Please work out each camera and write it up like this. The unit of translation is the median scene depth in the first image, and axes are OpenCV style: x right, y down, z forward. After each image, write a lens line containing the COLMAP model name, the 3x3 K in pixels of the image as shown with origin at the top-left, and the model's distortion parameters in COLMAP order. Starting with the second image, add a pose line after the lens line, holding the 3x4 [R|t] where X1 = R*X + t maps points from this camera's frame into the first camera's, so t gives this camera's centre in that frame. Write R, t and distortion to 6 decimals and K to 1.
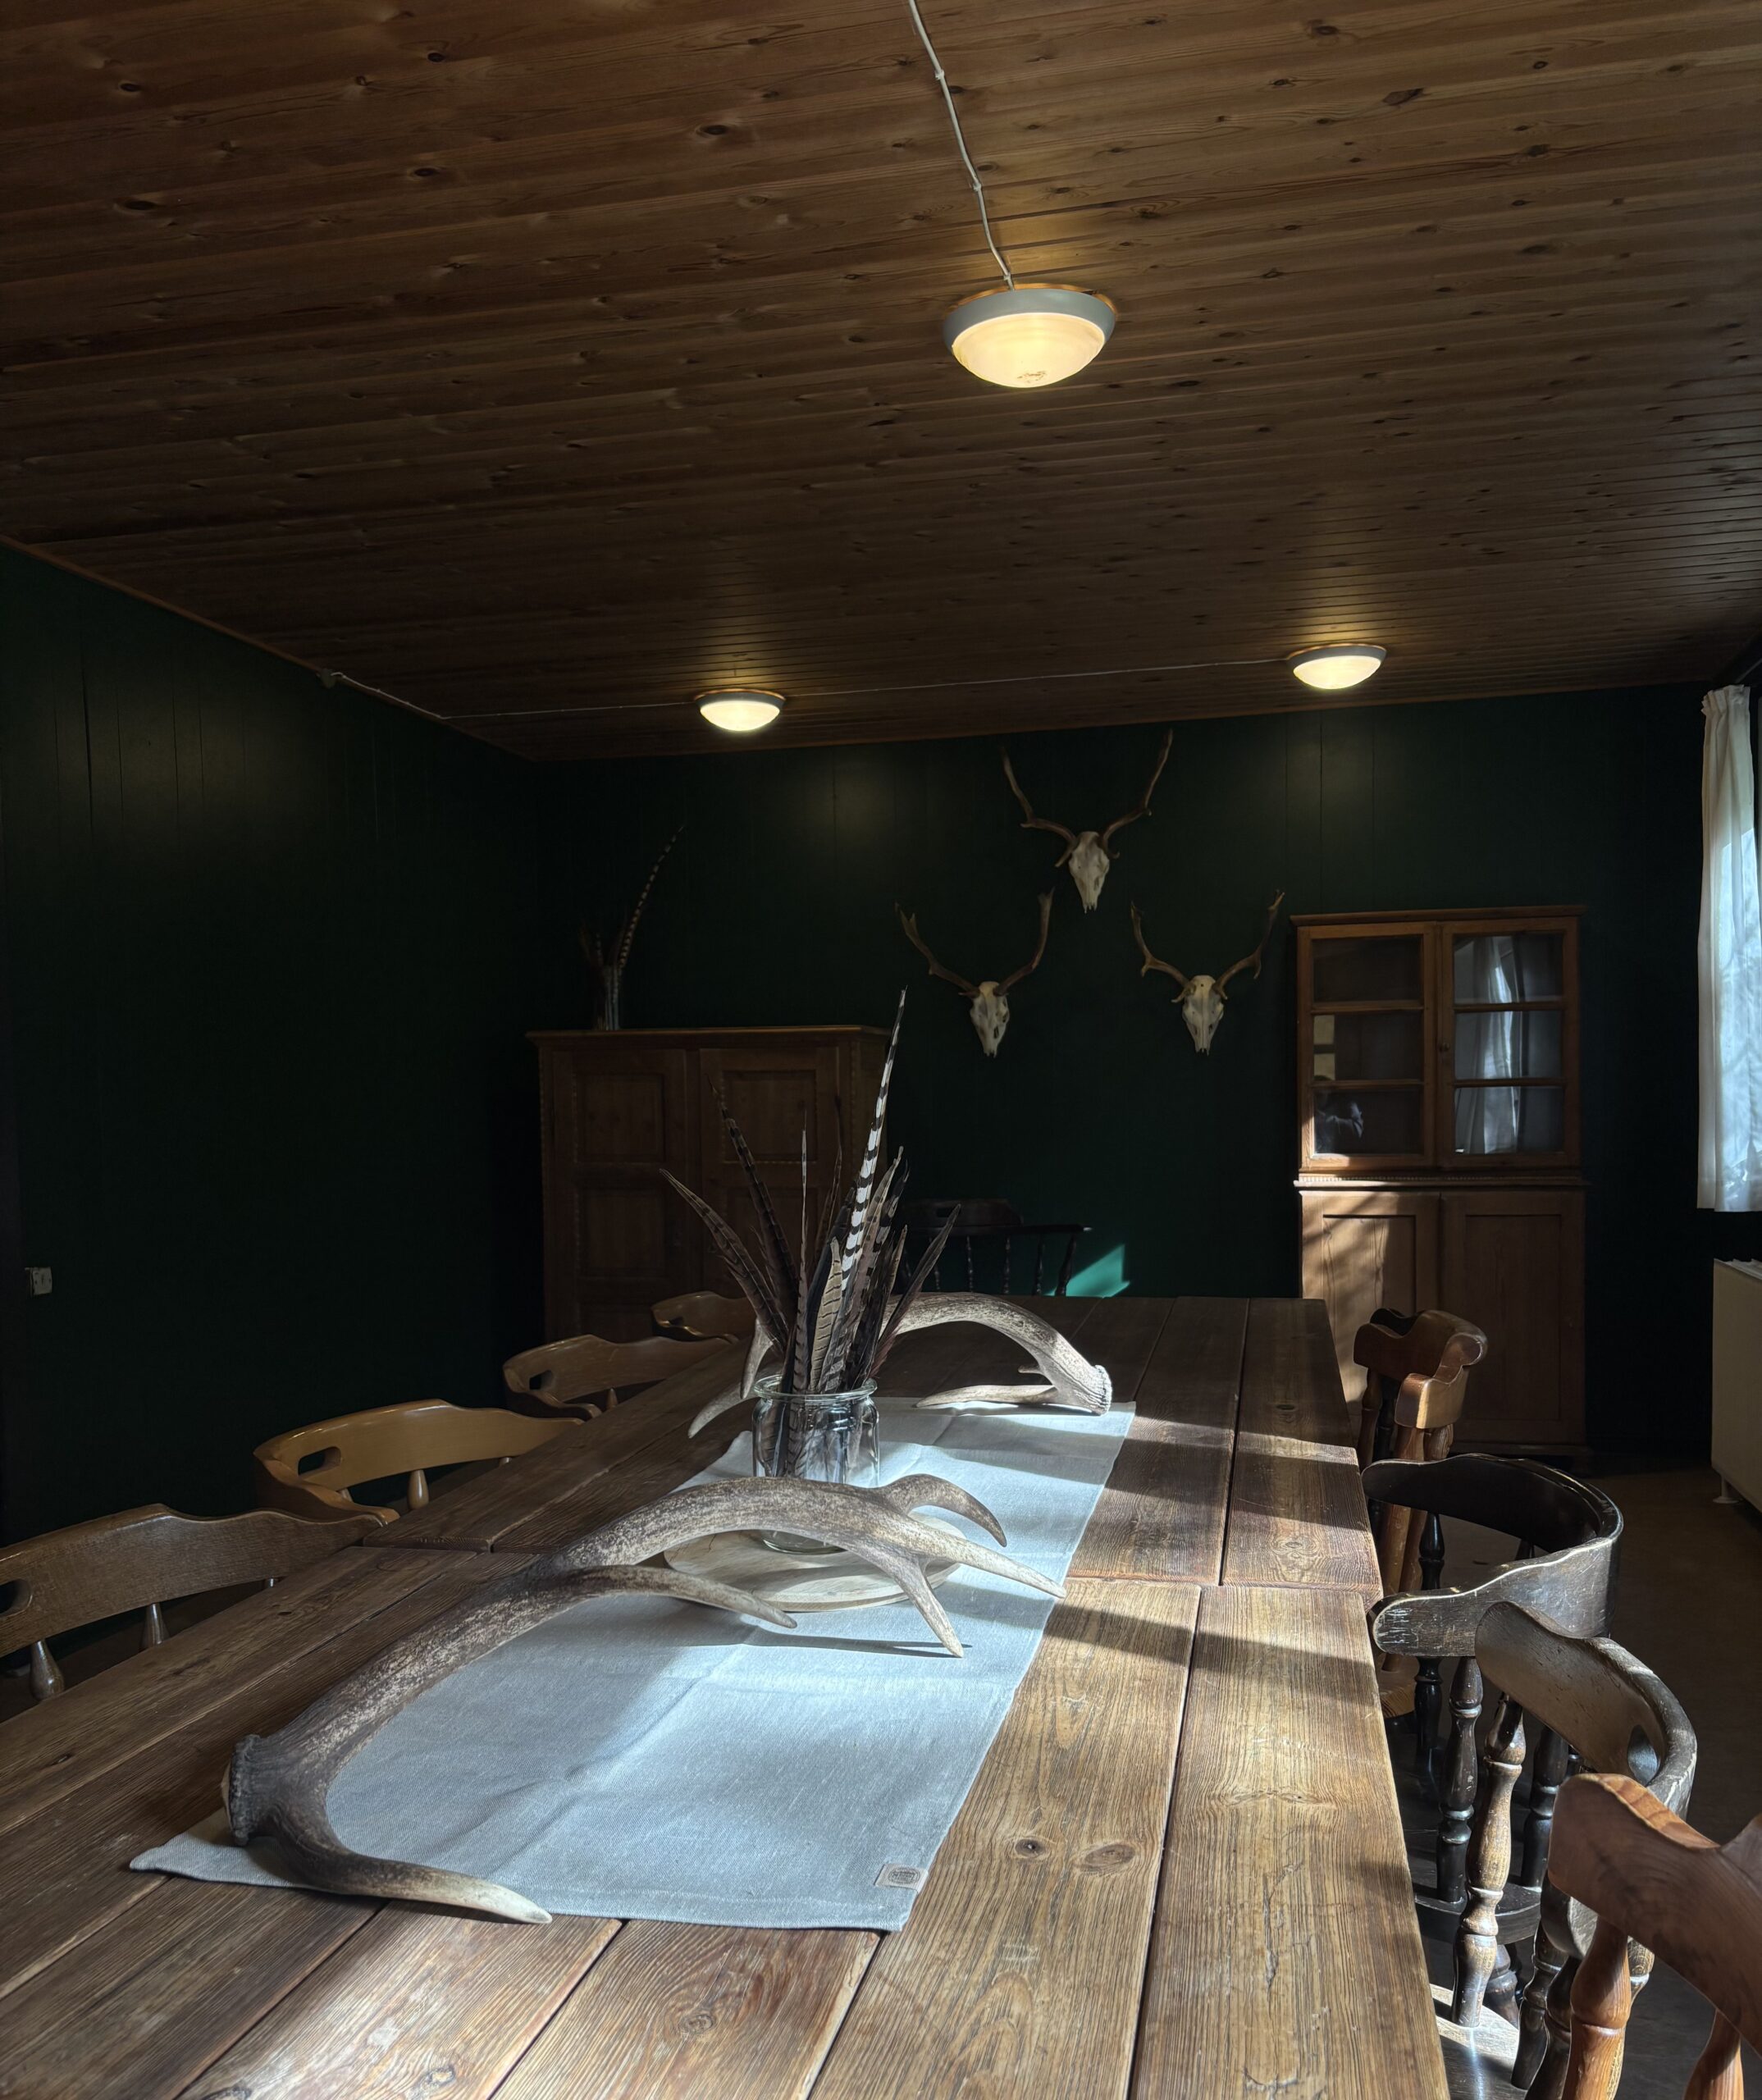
lens RADIAL K [[1711.7, 0, 897.8], [0, 1711.7, 1169.2], [0, 0, 1]] dist [0.037680, -0.001473]
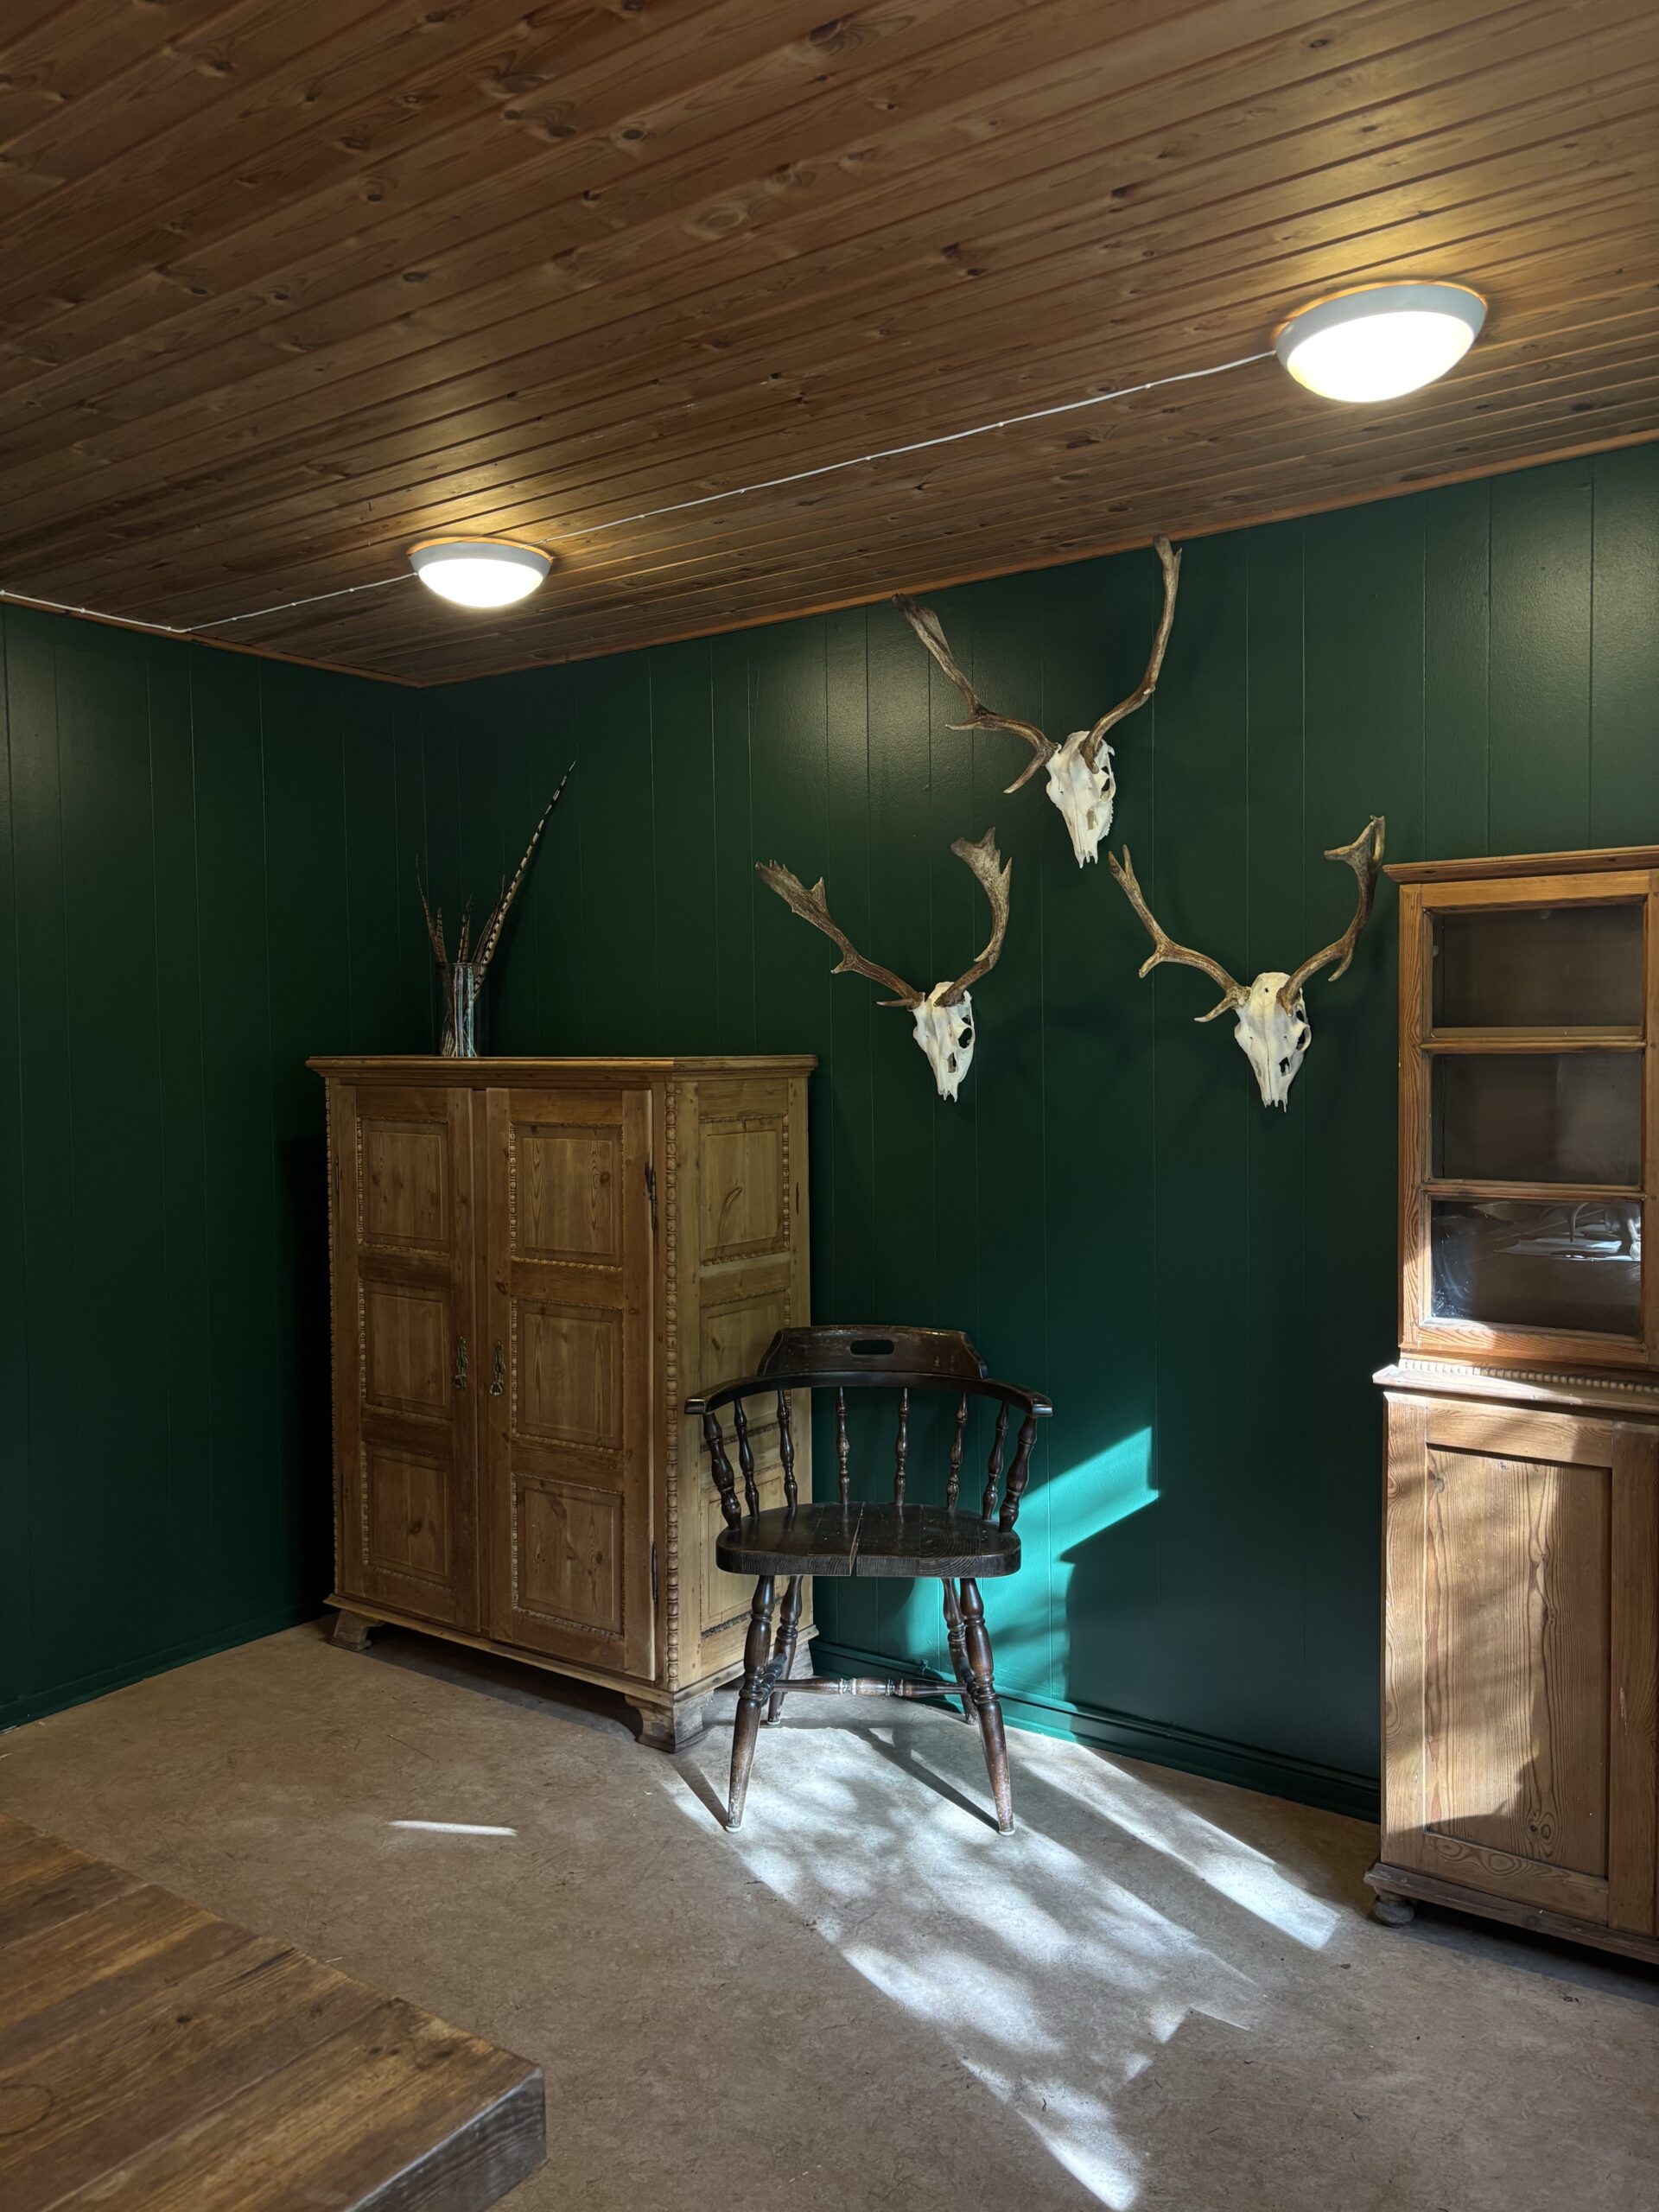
lens RADIAL K [[1639.4, 0, 829.5], [0, 1639.4, 1106.0], [0, 0, 1]] dist [0.002974, -0.072073]
pose [[0.925053, 0.022838, -0.379151, 1.503080], [-0.025535, 0.999672, -0.002087, -0.388739], [0.378979, 0.011612, 0.925332, 2.708255]]
